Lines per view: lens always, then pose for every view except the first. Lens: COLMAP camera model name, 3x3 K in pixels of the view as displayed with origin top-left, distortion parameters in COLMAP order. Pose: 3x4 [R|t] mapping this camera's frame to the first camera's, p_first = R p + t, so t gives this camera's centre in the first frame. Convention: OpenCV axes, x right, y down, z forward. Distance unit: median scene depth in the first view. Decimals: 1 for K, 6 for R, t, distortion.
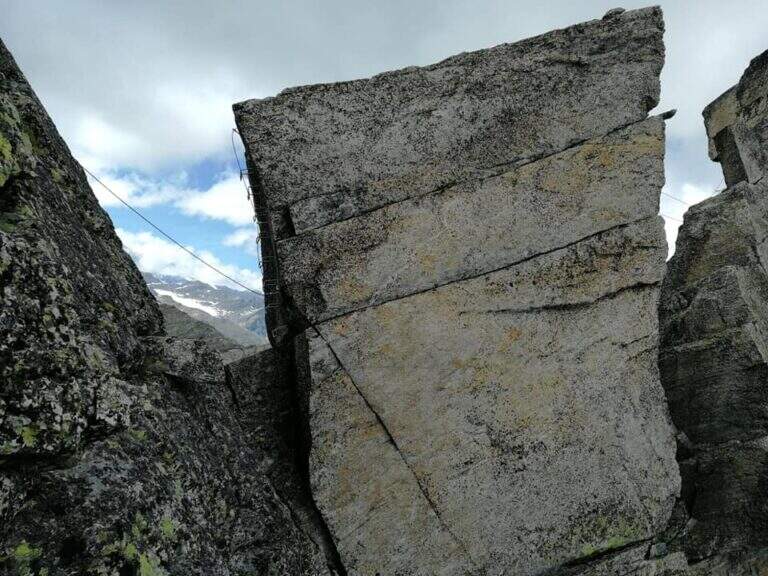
lens RADIAL K [[620.4, 0, 384.0], [0, 620.4, 288.0], [0, 0, 1]] dist [0.036734, -0.051380]
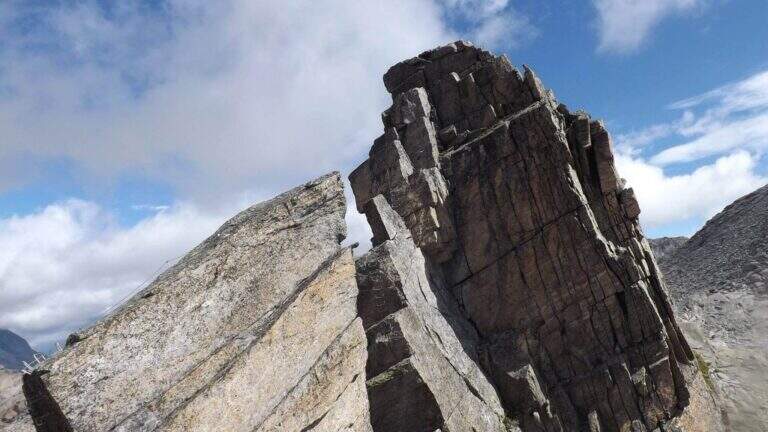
lens RADIAL K [[557.2, 0, 384.0], [0, 557.2, 216.0], [0, 0, 1]] dist [-0.037524, 0.003907]
pose [[0.841171, -0.094741, 0.532405, -0.170383], [0.137017, 0.989746, -0.040356, -0.340949], [-0.523122, 0.106895, 0.845527, -0.103691]]
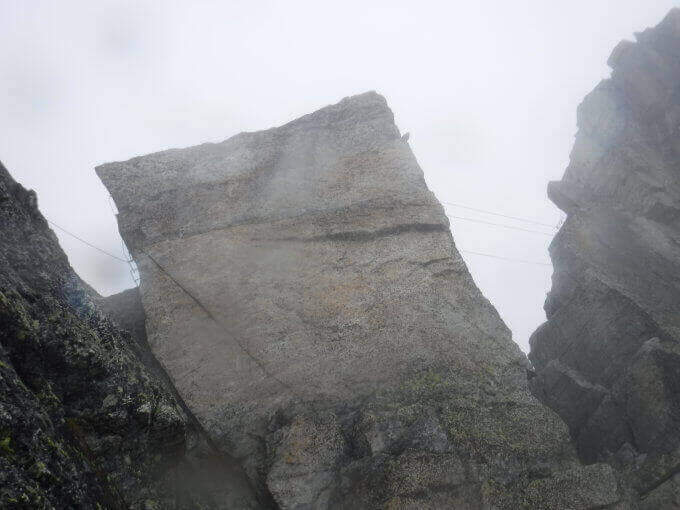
lens RADIAL K [[553.1, 0, 340.0], [0, 553.1, 255.0], [0, 0, 1]] dist [-0.060505, 0.004769]
pose [[0.929507, -0.355529, -0.098058, 0.399890], [0.249060, 0.801215, -0.544081, 0.774996], [0.272002, 0.481305, 0.833283, -0.033915]]
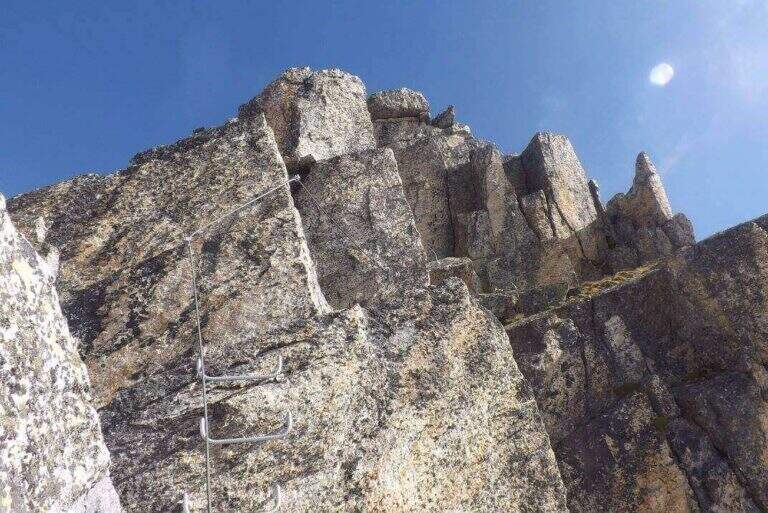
lens RADIAL K [[553.4, 0, 368.3], [0, 553.4, 272.5], [0, 0, 1]] dist [-0.054993, 0.000899]
pose [[0.558831, 0.386384, 0.733768, 1.169833], [0.075629, 0.857391, -0.509079, -0.486614], [-0.825826, 0.339983, 0.449914, 1.981297]]
